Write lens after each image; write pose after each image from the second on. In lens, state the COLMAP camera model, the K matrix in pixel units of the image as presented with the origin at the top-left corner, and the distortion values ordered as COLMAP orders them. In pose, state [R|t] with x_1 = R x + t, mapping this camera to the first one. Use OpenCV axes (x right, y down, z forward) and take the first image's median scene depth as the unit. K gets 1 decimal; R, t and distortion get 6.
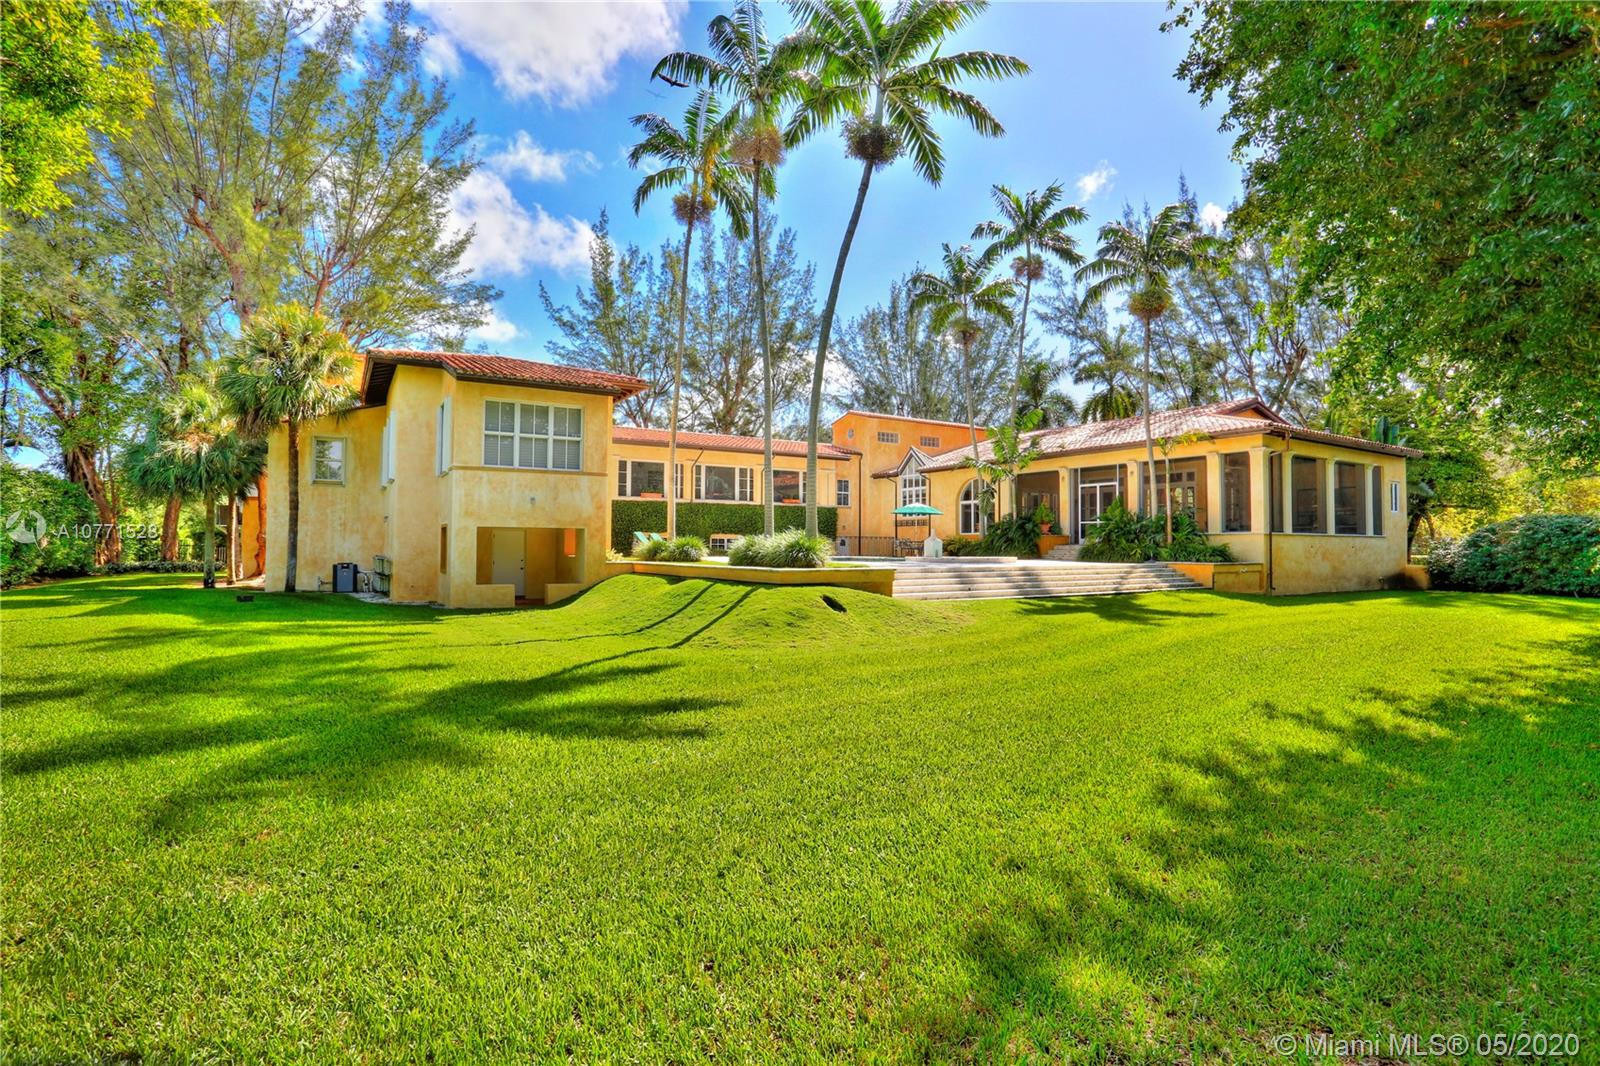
lens RADIAL K [[753.1, 0, 805.0], [0, 753.1, 528.7], [0, 0, 1]] dist [-0.005256, -0.000125]
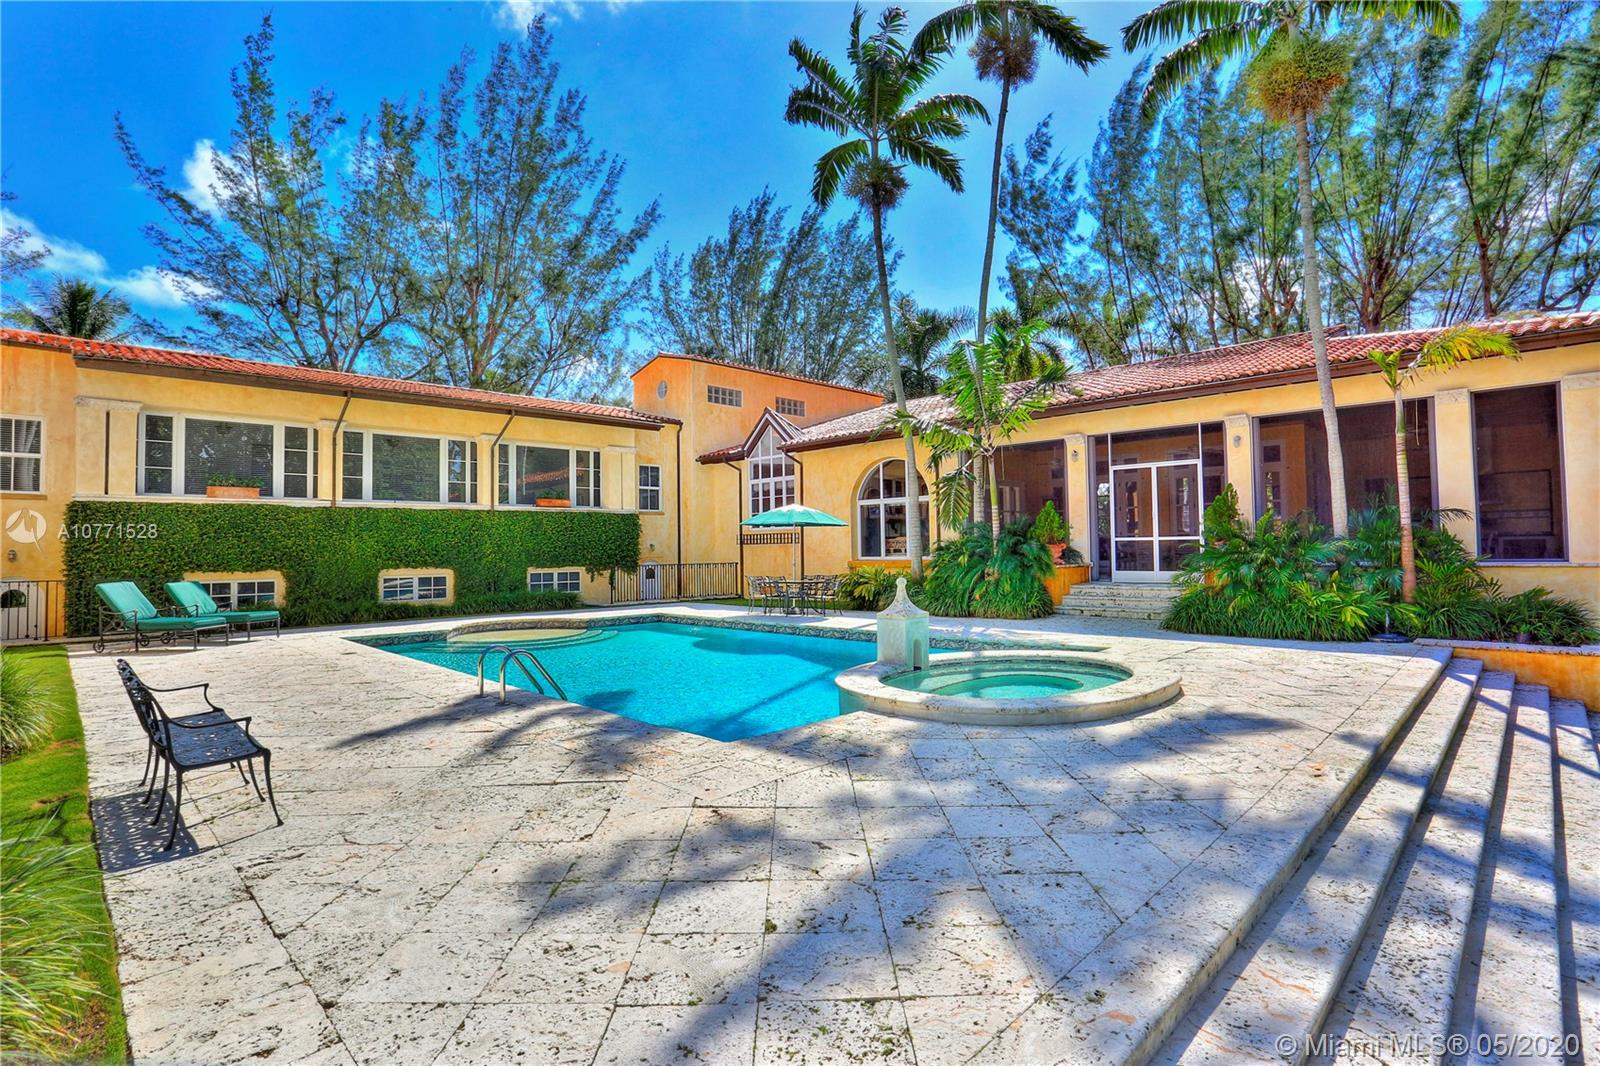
lens RADIAL K [[753.1, 0, 797.6], [0, 753.1, 520.4], [0, 0, 1]] dist [-0.005256, -0.000125]
pose [[0.972331, -0.012304, 0.233283, 0.027245], [0.015492, 0.999810, -0.011841, -0.014716], [-0.233093, 0.015127, 0.972337, 0.433579]]
